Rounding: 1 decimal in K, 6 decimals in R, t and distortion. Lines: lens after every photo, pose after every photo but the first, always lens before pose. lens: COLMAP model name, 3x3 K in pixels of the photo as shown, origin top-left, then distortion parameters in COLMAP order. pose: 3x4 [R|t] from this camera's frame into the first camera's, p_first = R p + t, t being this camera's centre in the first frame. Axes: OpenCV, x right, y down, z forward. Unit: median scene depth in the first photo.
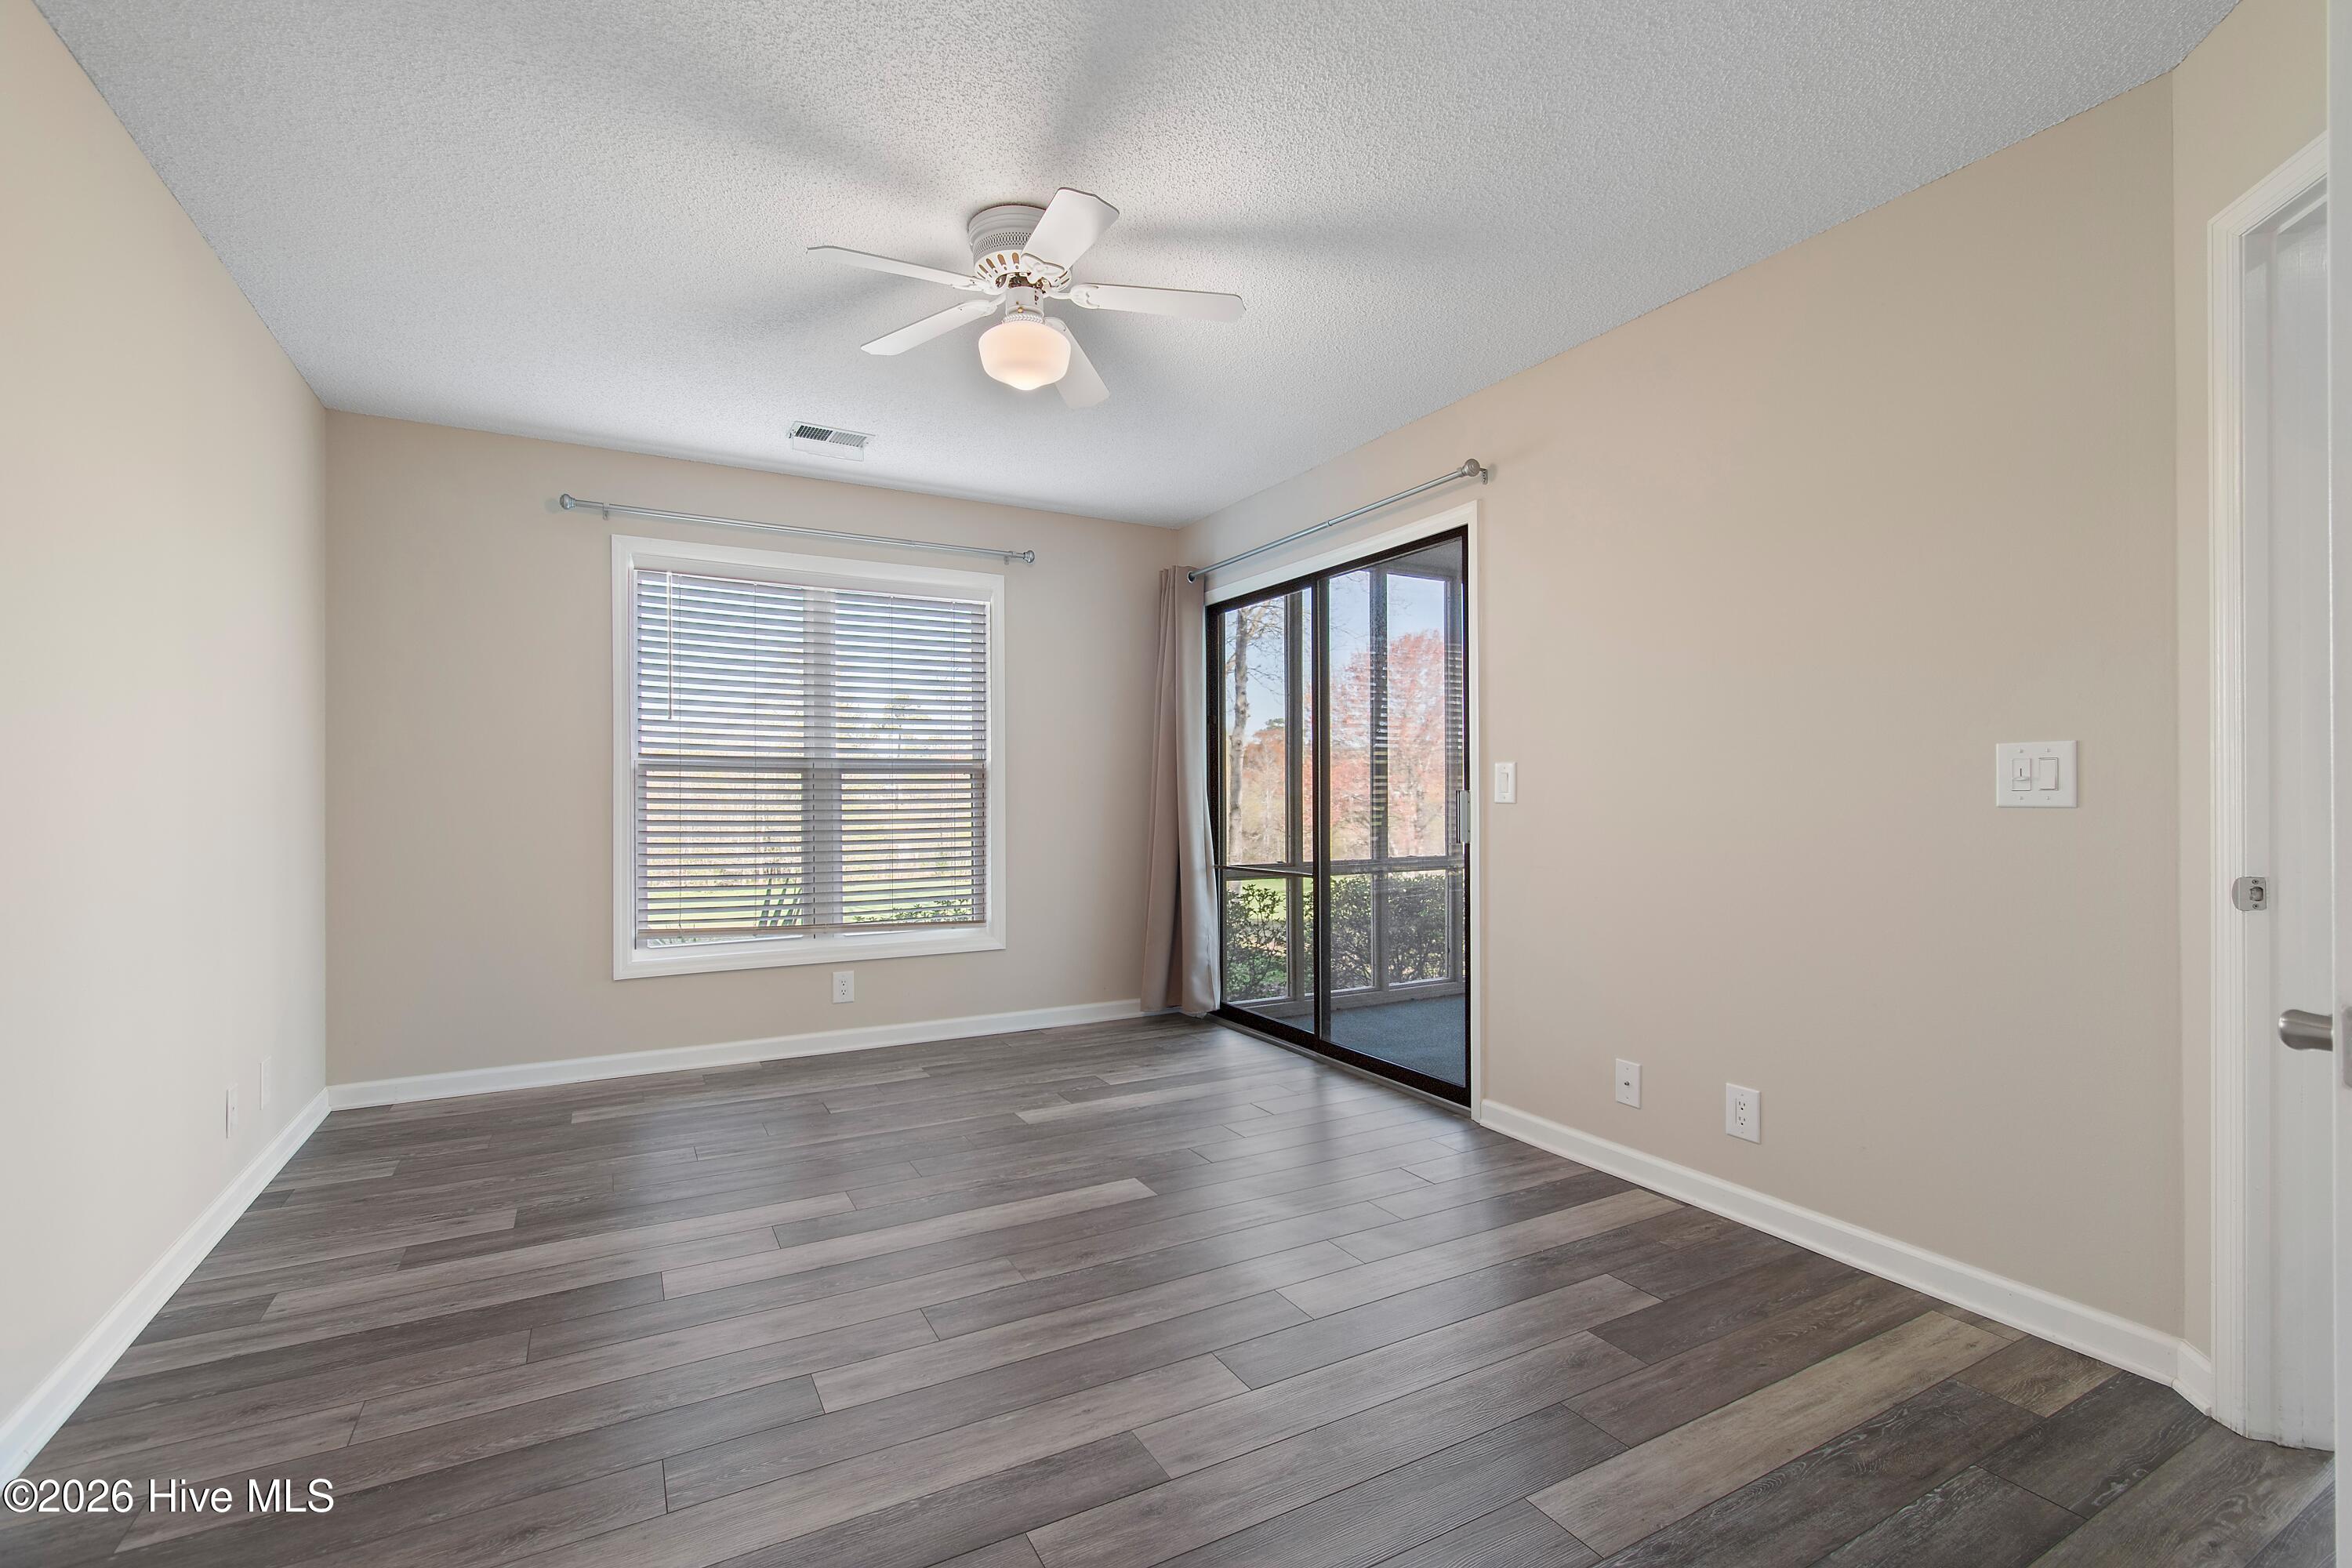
lens RADIAL K [[1040.3, 0, 1186.2], [0, 1040.3, 789.7], [0, 0, 1]] dist [0.000516, -0.000396]
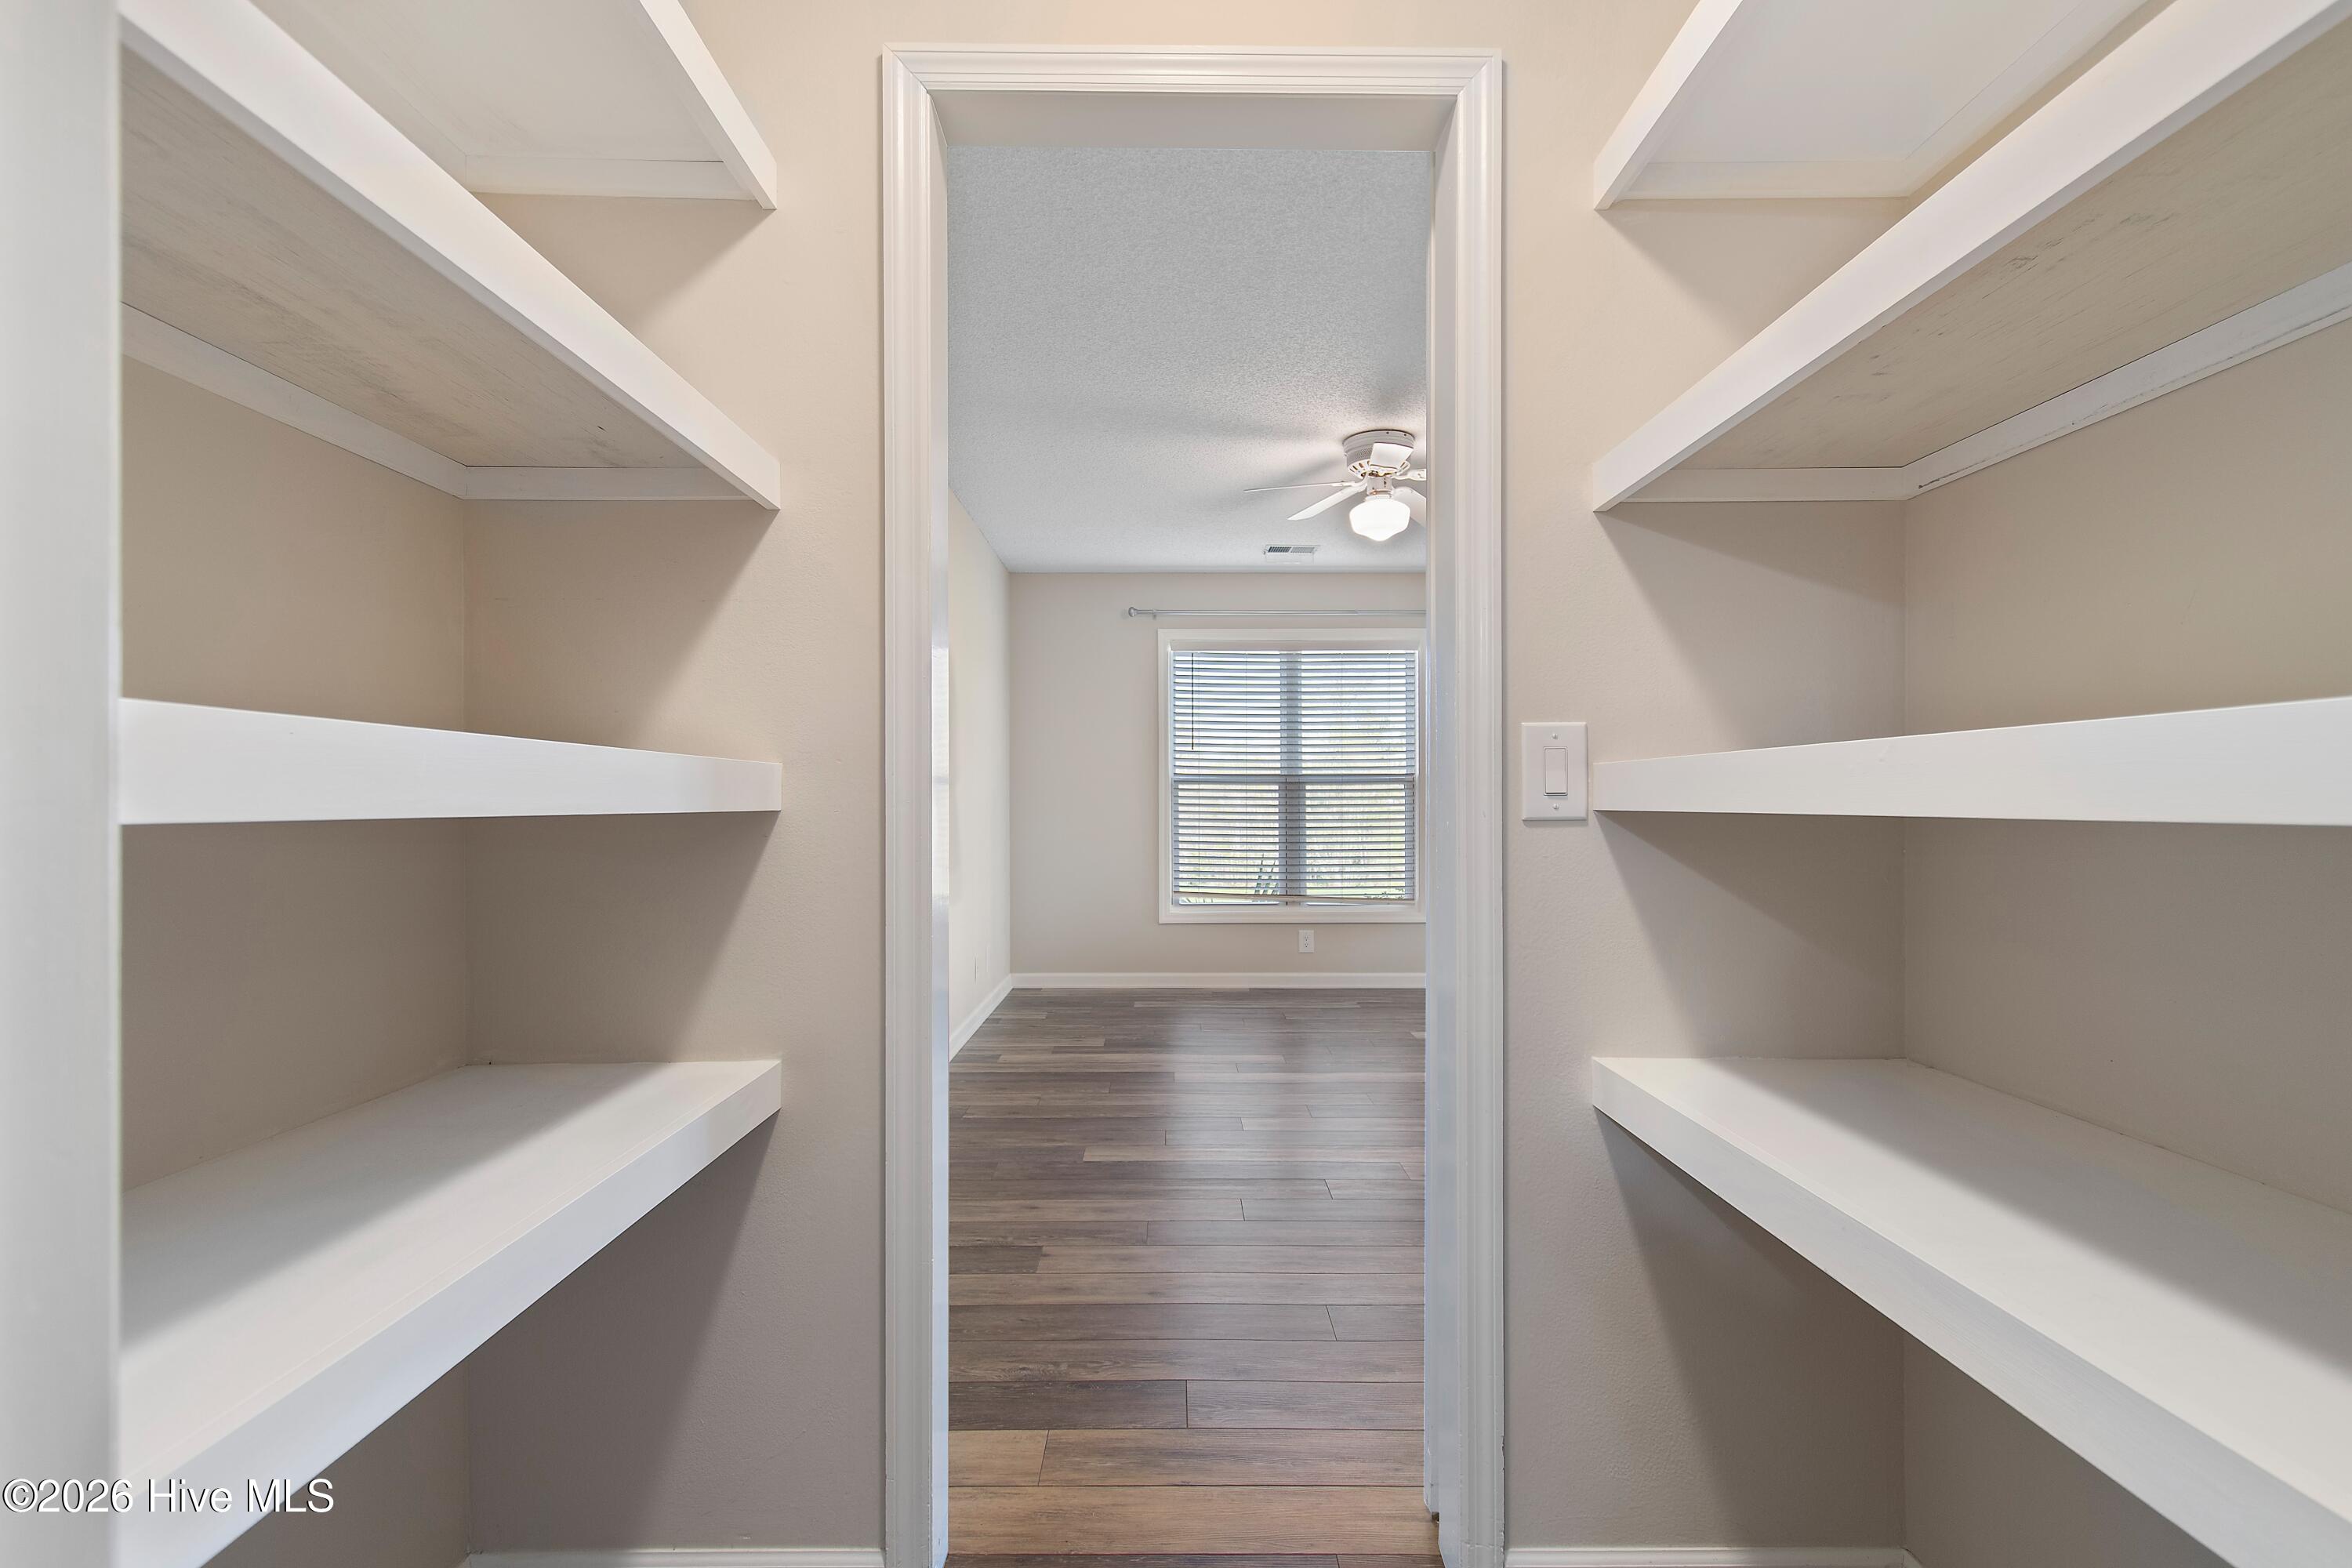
lens RADIAL K [[1059.2, 0, 1176.0], [0, 1059.2, 784.0], [0, 0, 1]] dist [-0.000089, -0.000021]
pose [[0.874854, -0.006468, -0.484344, 0.300323], [0.000811, 0.999929, -0.011888, -0.001595], [0.484386, 0.010007, 0.874797, -0.464316]]
